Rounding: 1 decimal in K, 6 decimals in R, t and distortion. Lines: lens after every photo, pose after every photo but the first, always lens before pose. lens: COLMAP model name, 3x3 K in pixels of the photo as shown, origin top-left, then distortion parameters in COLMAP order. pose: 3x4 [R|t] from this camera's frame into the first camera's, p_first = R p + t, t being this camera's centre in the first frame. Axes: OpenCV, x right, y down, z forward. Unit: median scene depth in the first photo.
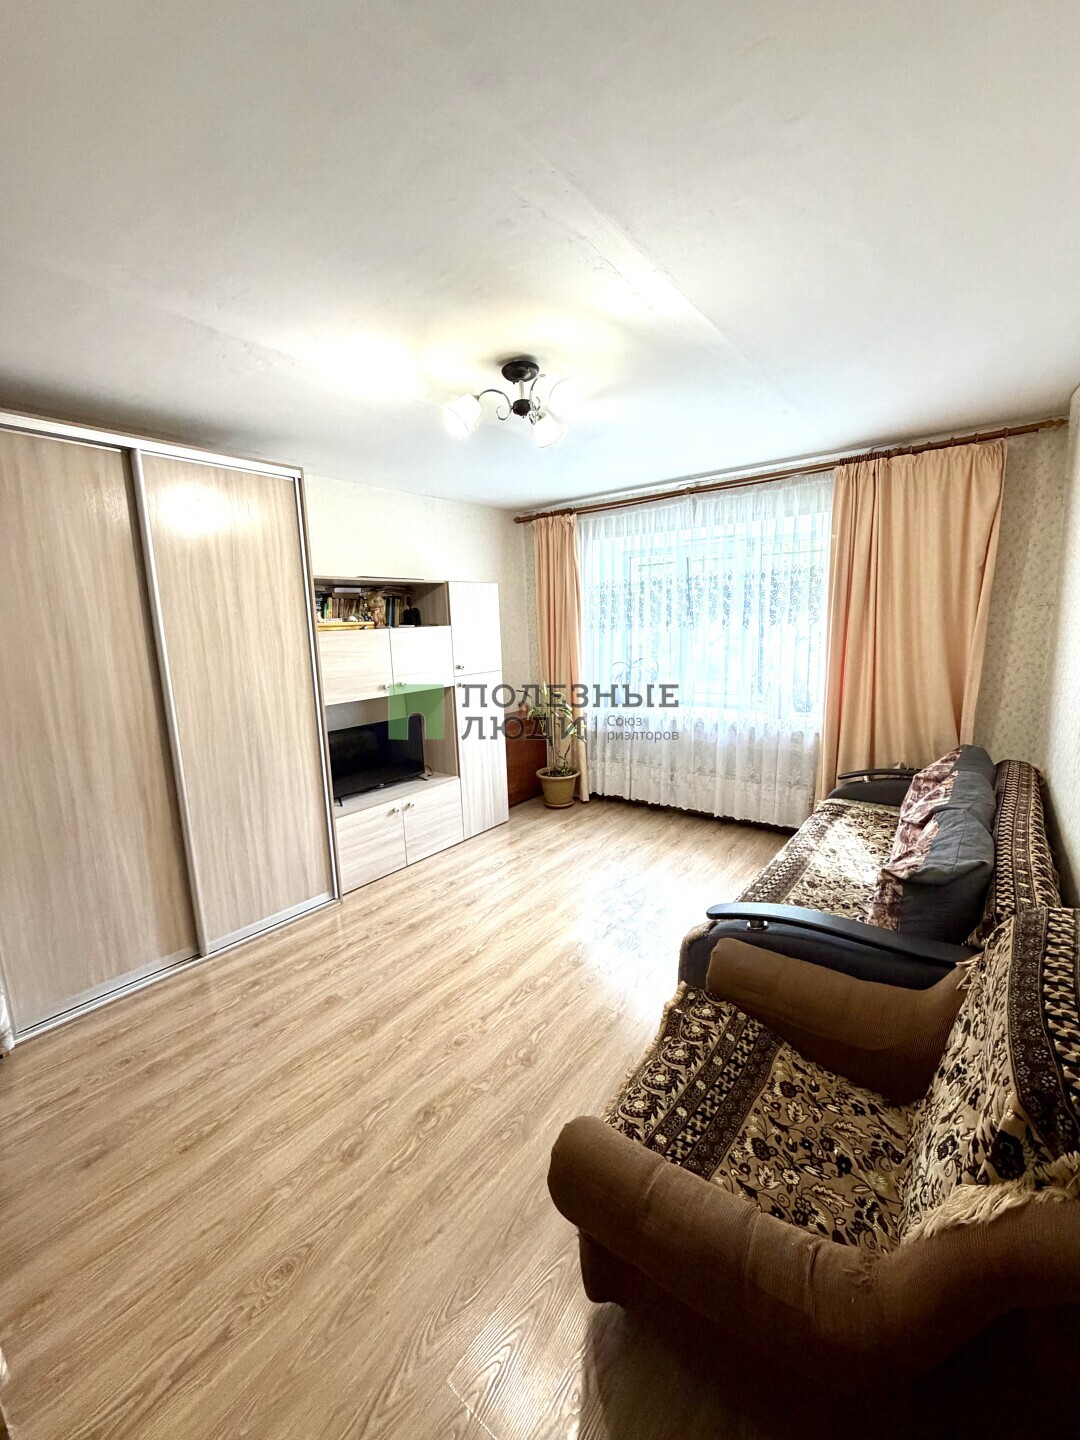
lens RADIAL K [[574.1, 0, 537.7], [0, 574.1, 715.3], [0, 0, 1]] dist [-0.003640, 0.001150]
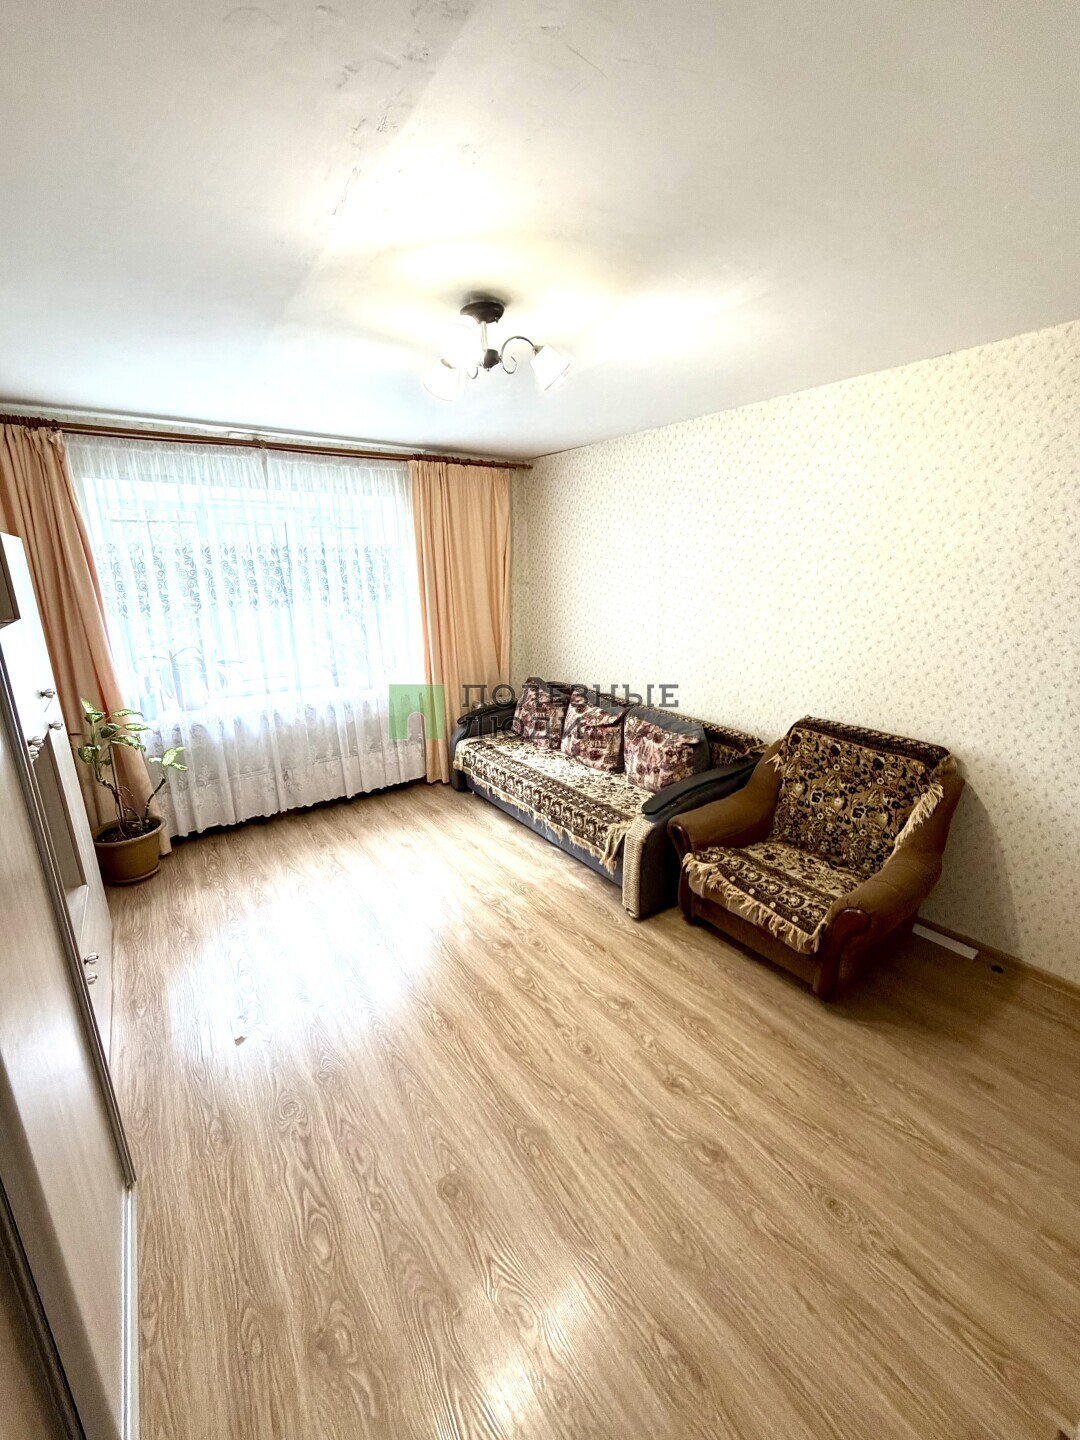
lens RADIAL K [[574.1, 0, 539.1], [0, 574.1, 717.0], [0, 0, 1]] dist [-0.003640, 0.001150]
pose [[0.290339, -0.216946, 0.932007, -0.582172], [0.160638, 0.971190, 0.176025, -0.095129], [-0.943344, 0.098609, 0.316824, 0.445260]]
